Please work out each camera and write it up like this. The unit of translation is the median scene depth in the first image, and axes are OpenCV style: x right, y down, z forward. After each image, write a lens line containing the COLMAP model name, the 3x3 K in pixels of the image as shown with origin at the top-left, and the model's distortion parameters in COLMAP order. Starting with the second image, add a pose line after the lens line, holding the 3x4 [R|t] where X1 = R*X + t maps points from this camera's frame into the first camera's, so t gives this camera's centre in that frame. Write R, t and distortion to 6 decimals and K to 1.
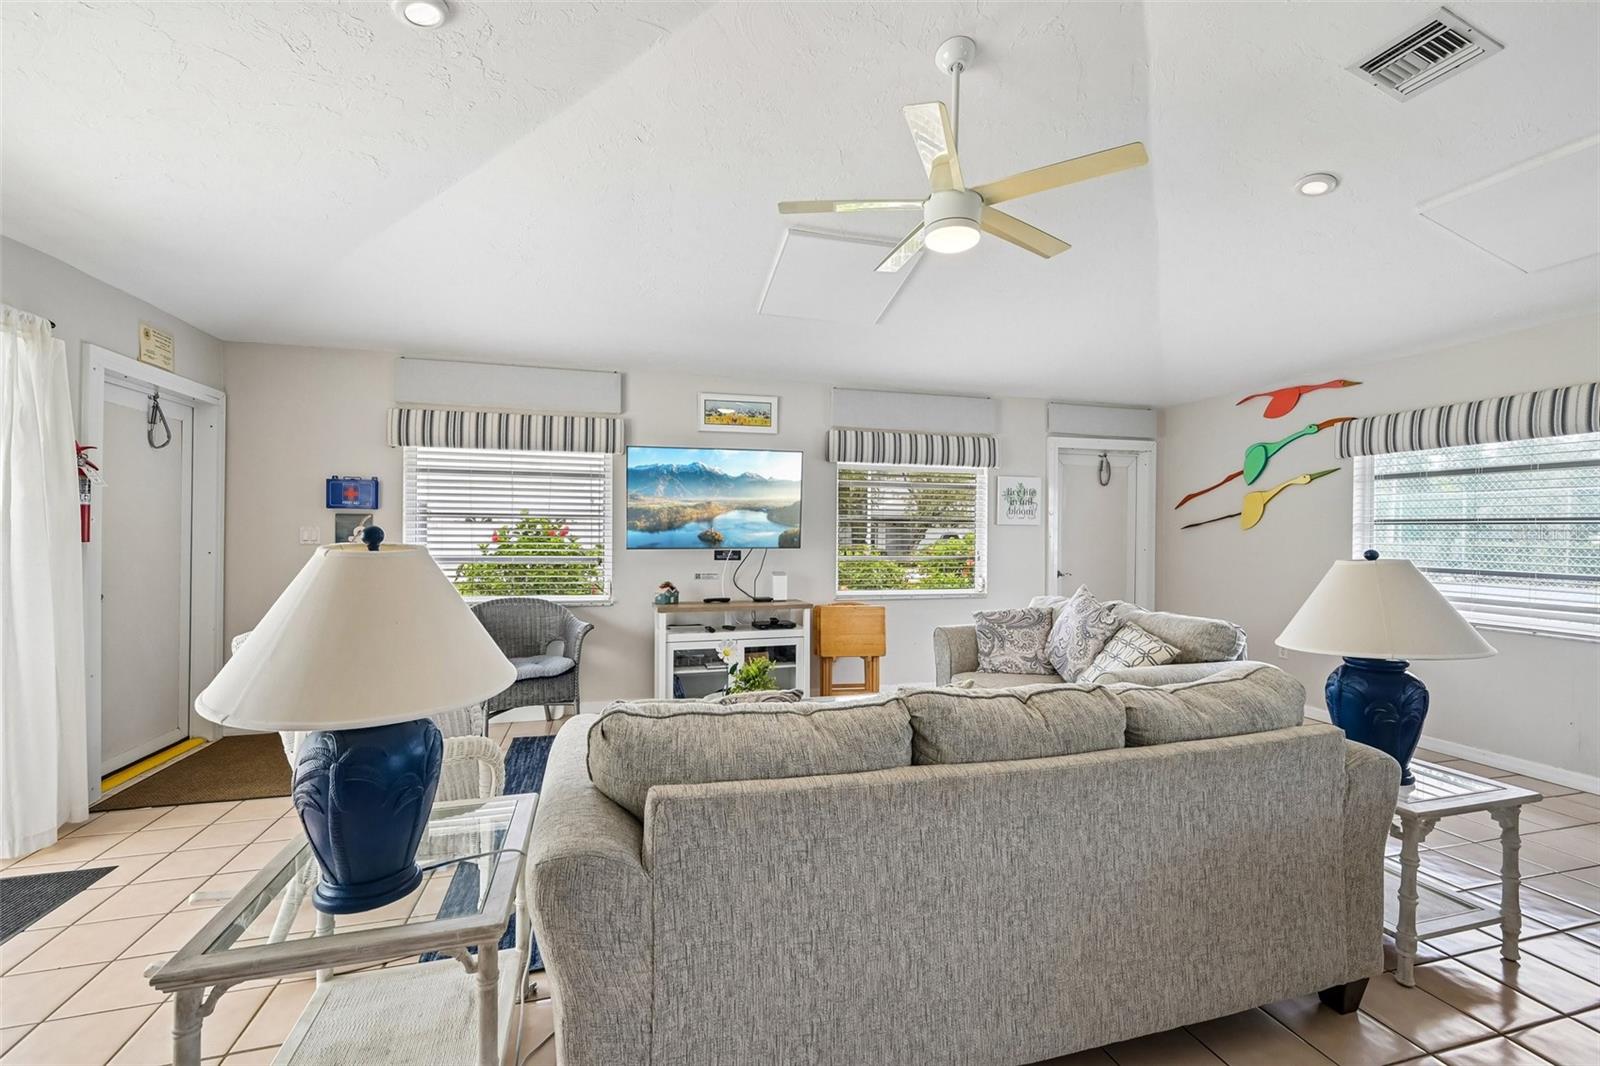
lens RADIAL K [[671.7, 0, 800.0], [0, 671.7, 533.0], [0, 0, 1]] dist [-0.000628, -0.000052]
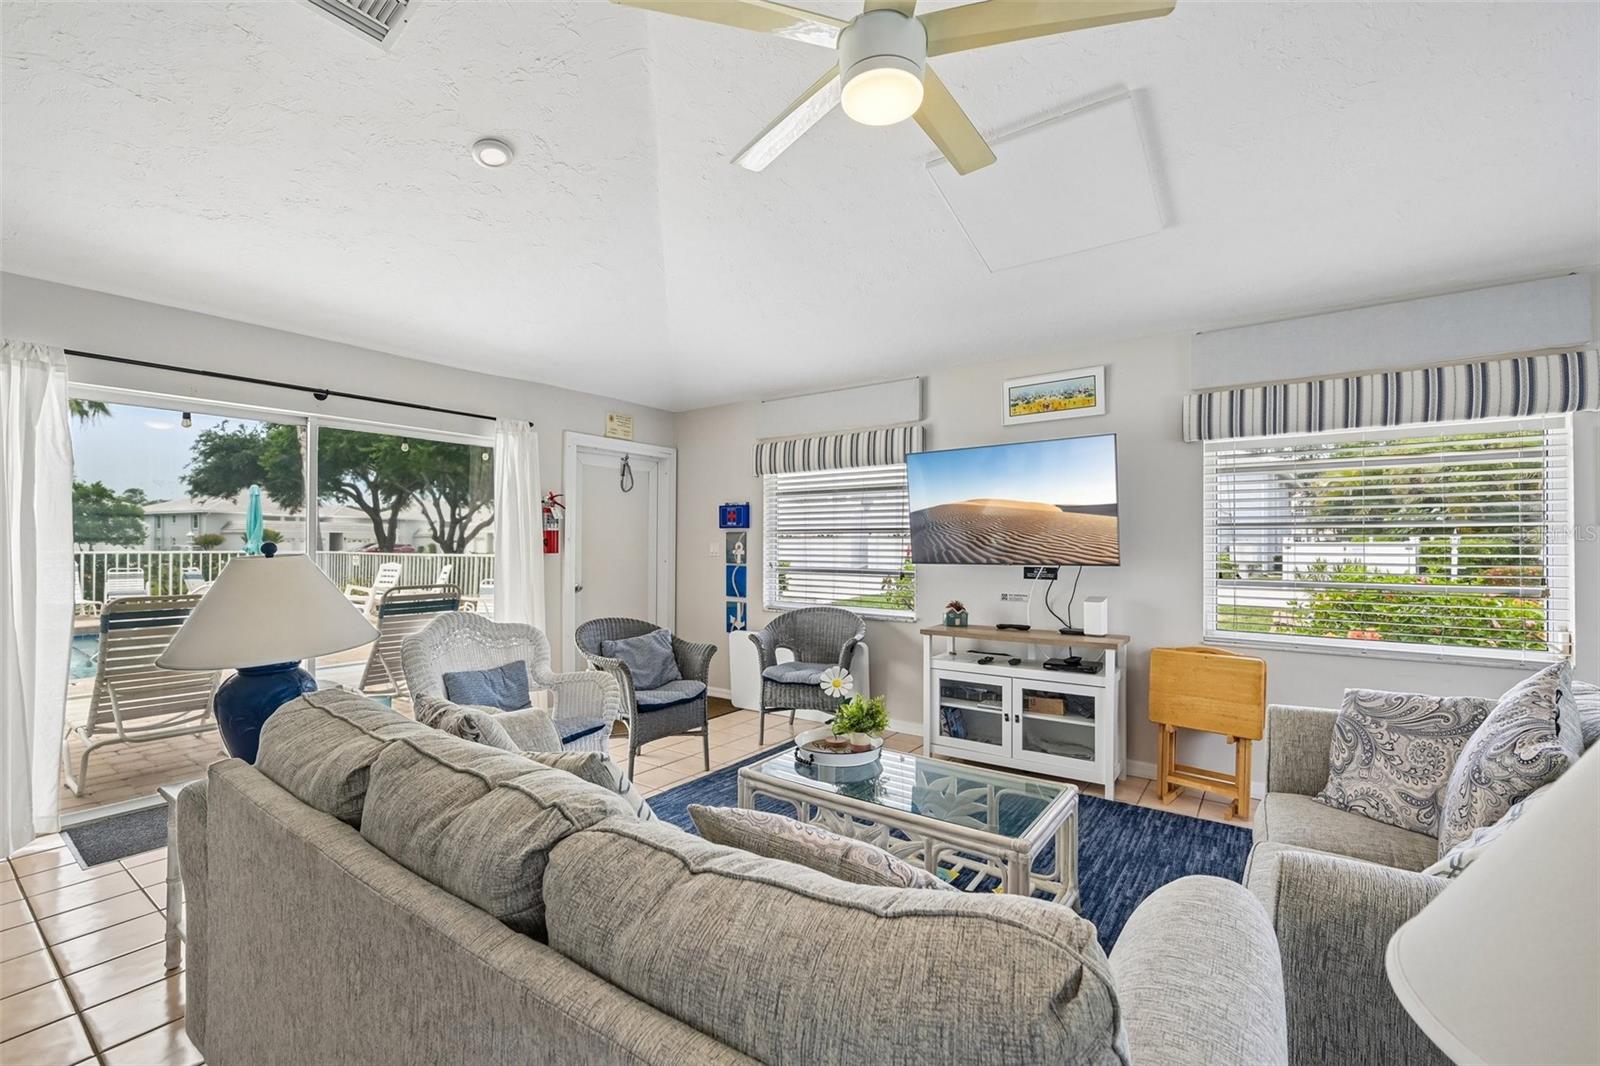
lens RADIAL K [[671.7, 0, 800.0], [0, 671.7, 533.0], [0, 0, 1]] dist [-0.000628, -0.000052]
pose [[0.621852, -0.019279, -0.782898, 0.373992], [0.002959, 0.999748, -0.022269, 0.002033], [0.783129, 0.011531, 0.621752, 0.286177]]
